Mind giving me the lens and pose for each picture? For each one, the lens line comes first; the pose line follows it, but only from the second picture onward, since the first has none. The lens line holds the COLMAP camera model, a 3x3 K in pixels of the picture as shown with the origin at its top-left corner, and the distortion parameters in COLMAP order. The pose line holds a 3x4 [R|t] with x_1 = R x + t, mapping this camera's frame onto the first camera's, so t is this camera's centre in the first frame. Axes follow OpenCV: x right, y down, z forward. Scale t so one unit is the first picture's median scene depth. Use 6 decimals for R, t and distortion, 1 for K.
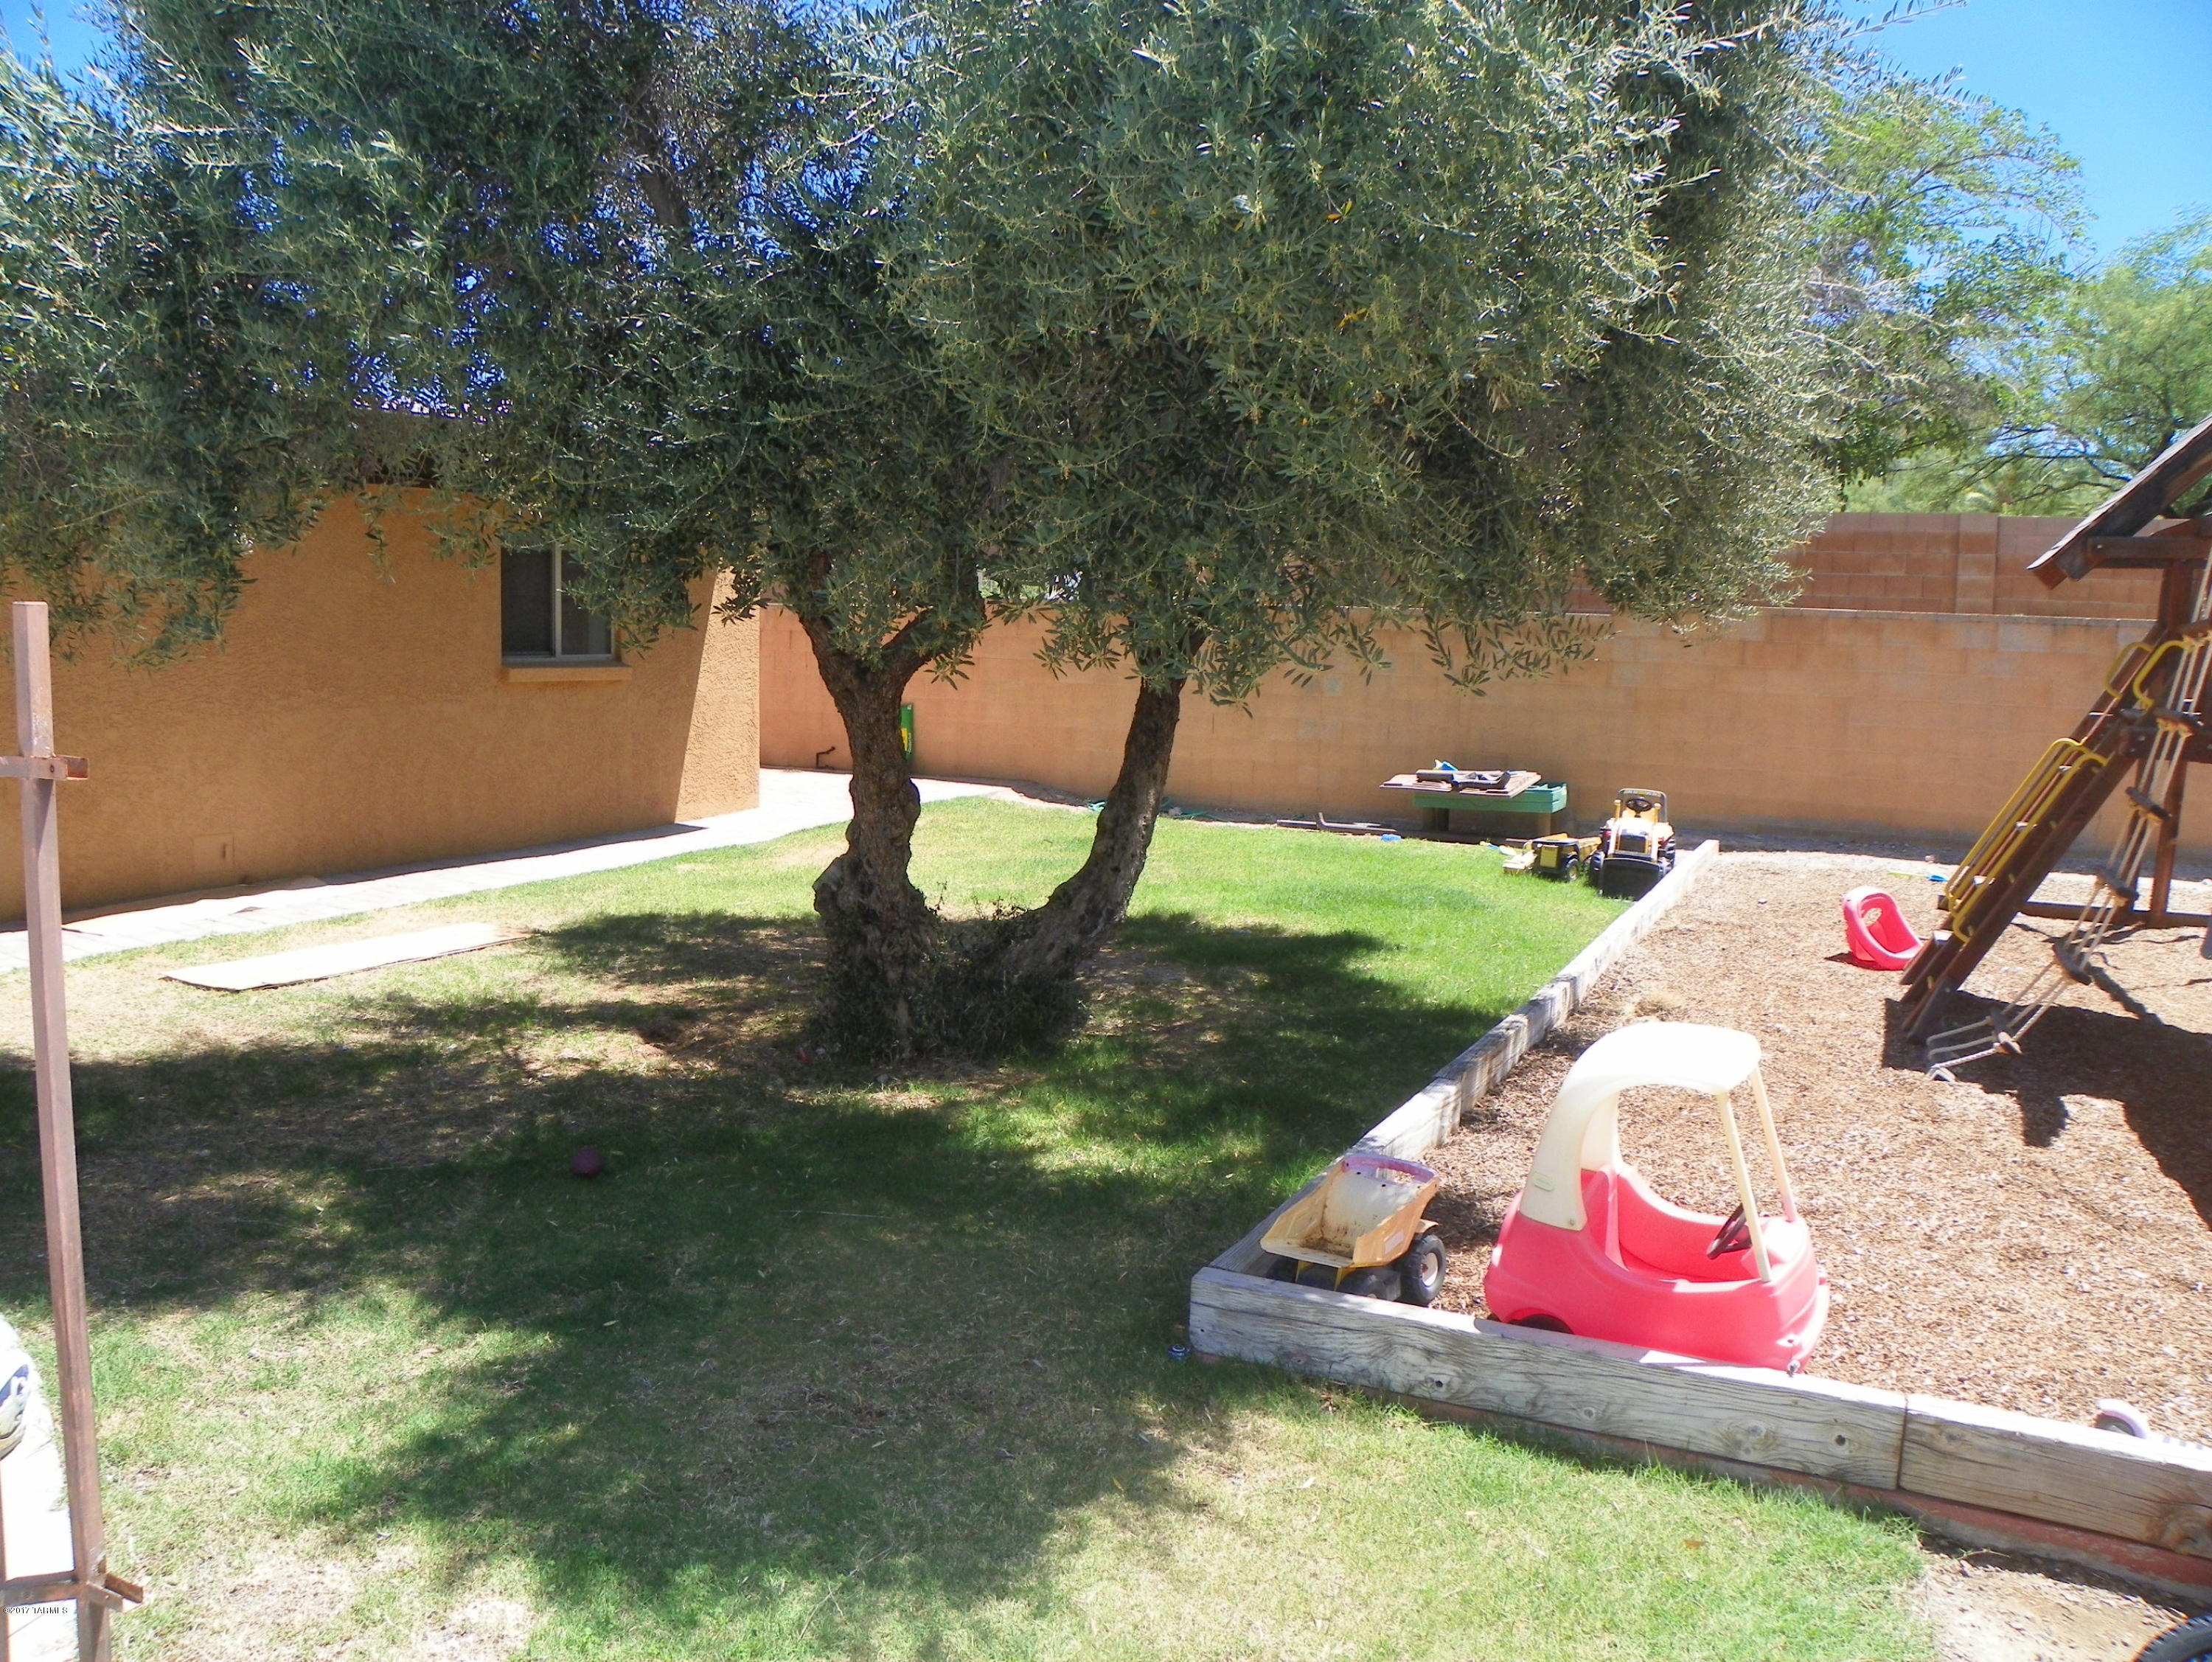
lens RADIAL K [[1699.6, 0, 1102.2], [0, 1699.6, 840.7], [0, 0, 1]] dist [-0.153228, 0.083320]
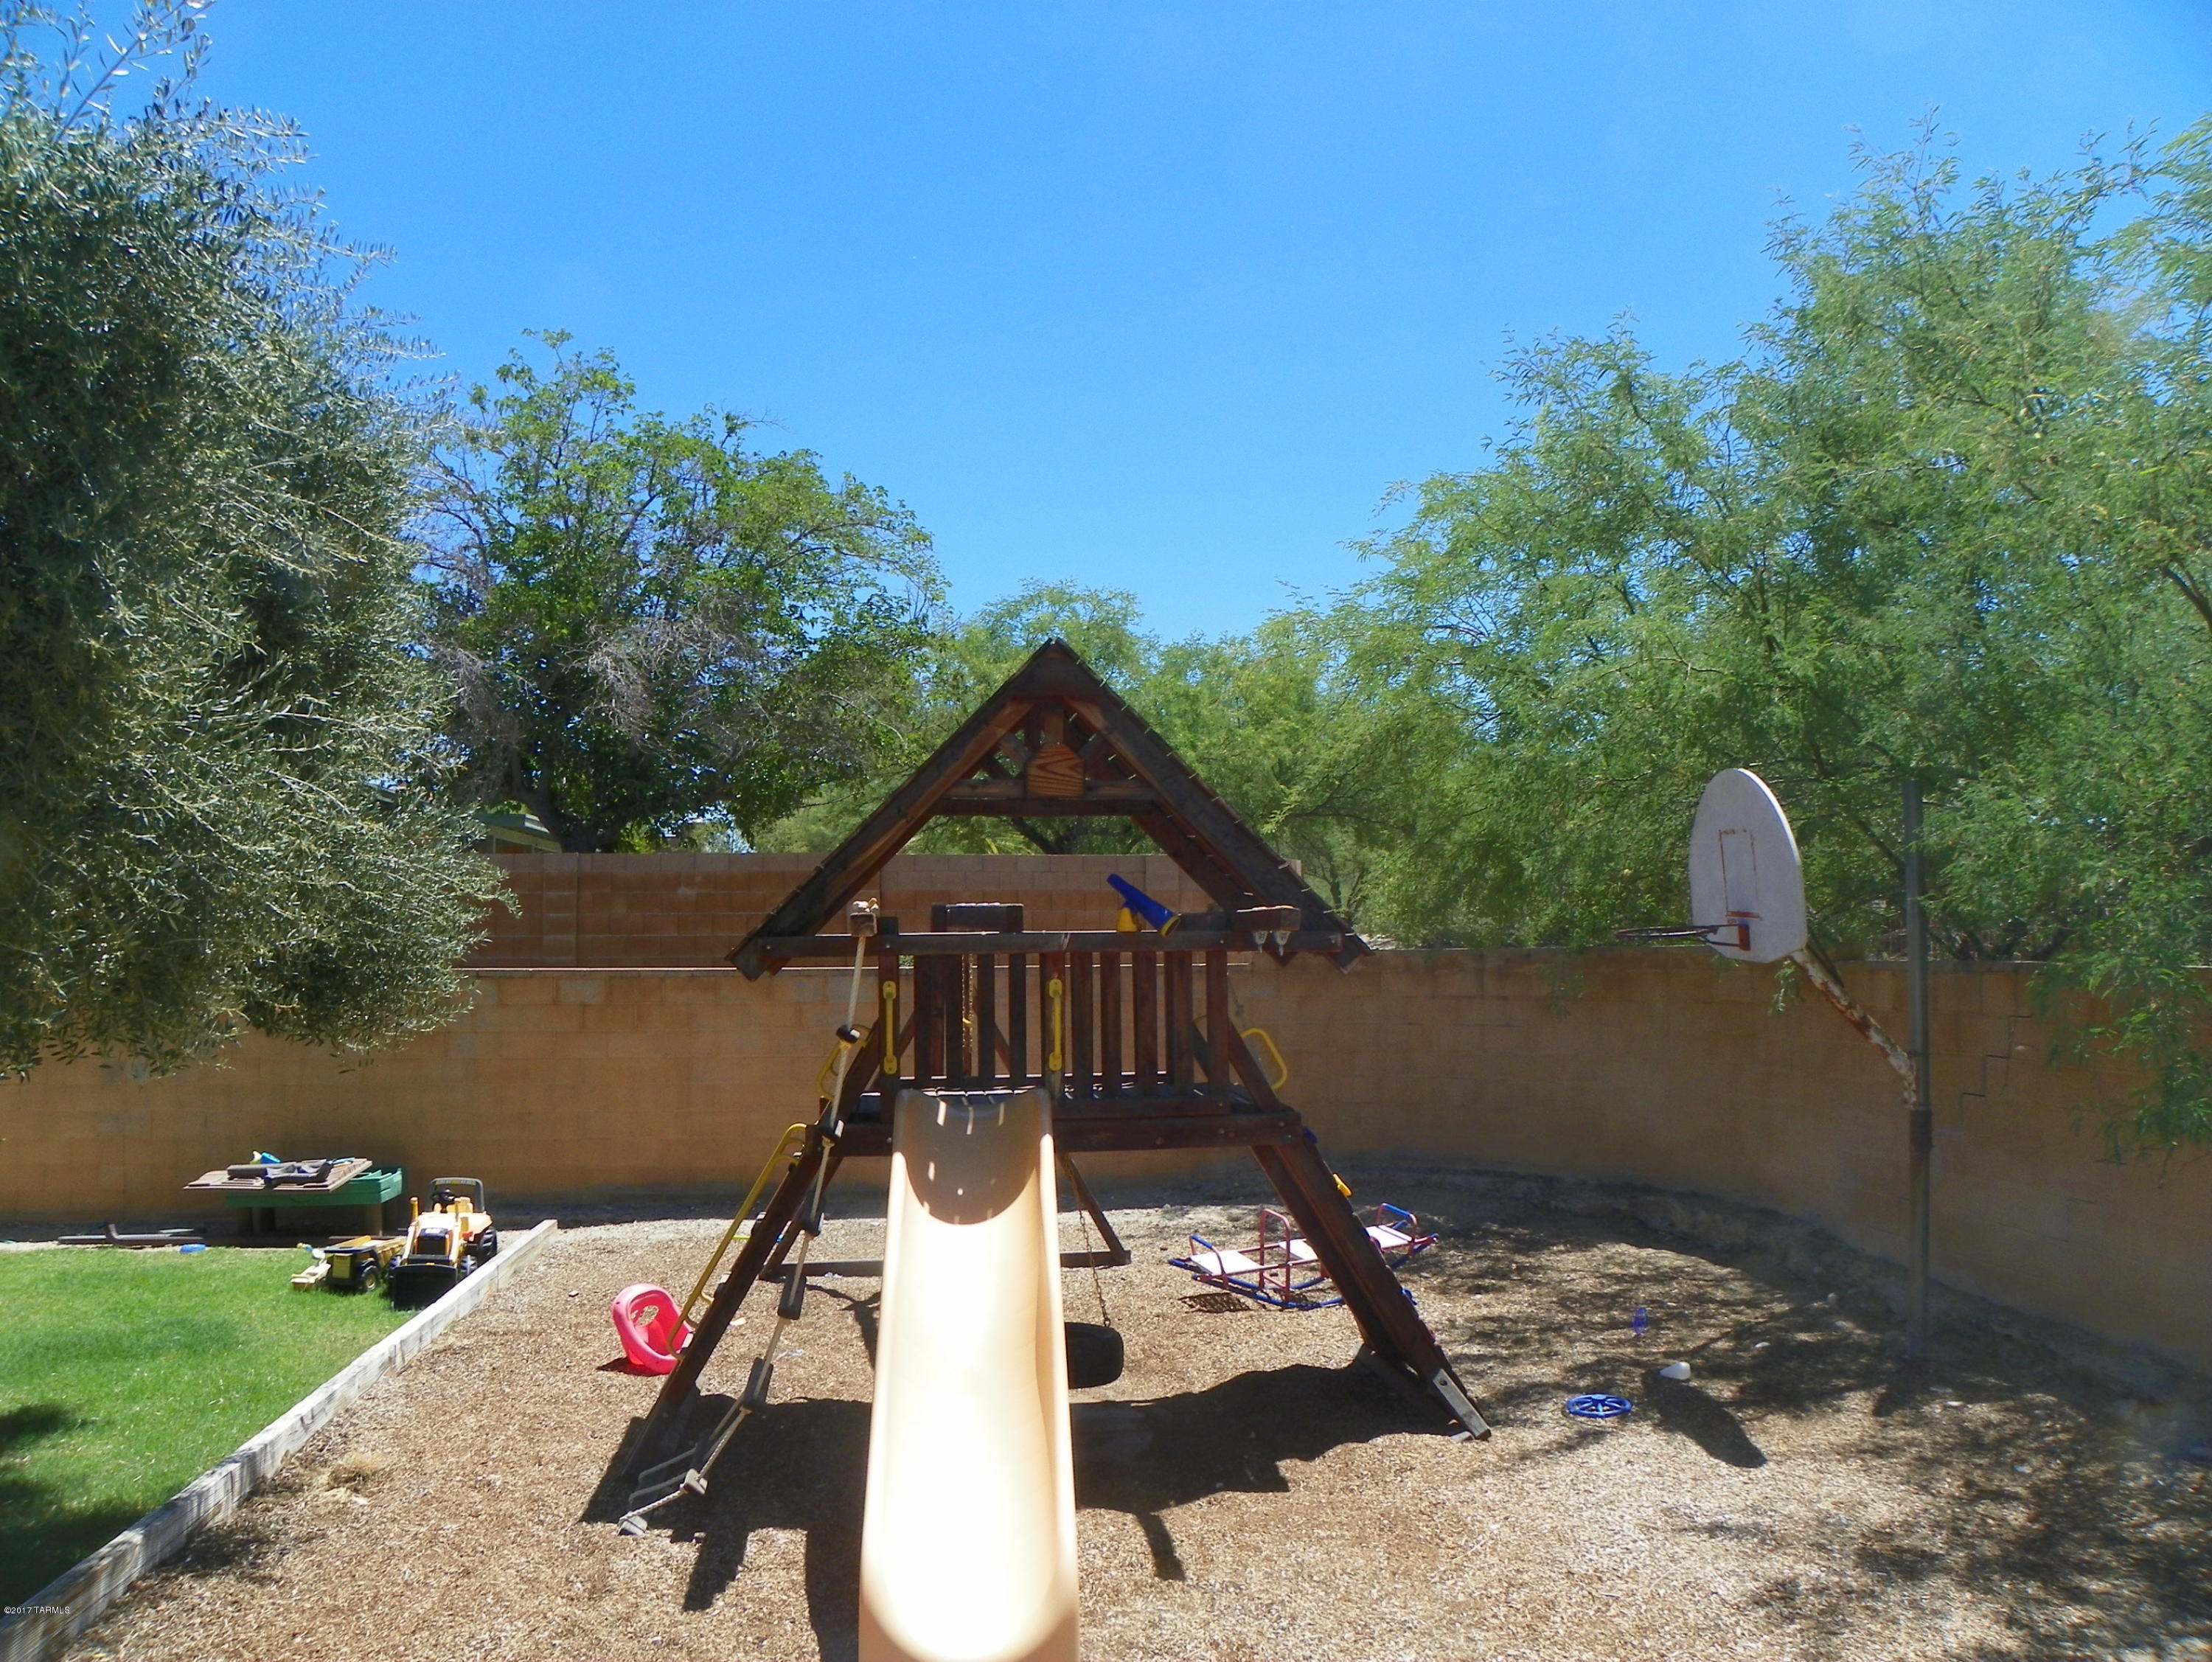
lens RADIAL K [[1699.6, 0, 1106.5], [0, 1699.6, 829.6], [0, 0, 1]] dist [-0.153228, 0.083320]
pose [[0.842576, 0.004410, 0.538560, 0.137381], [0.097351, 0.982248, -0.160348, -0.040448], [-0.529706, 0.187534, 0.827189, 0.006684]]
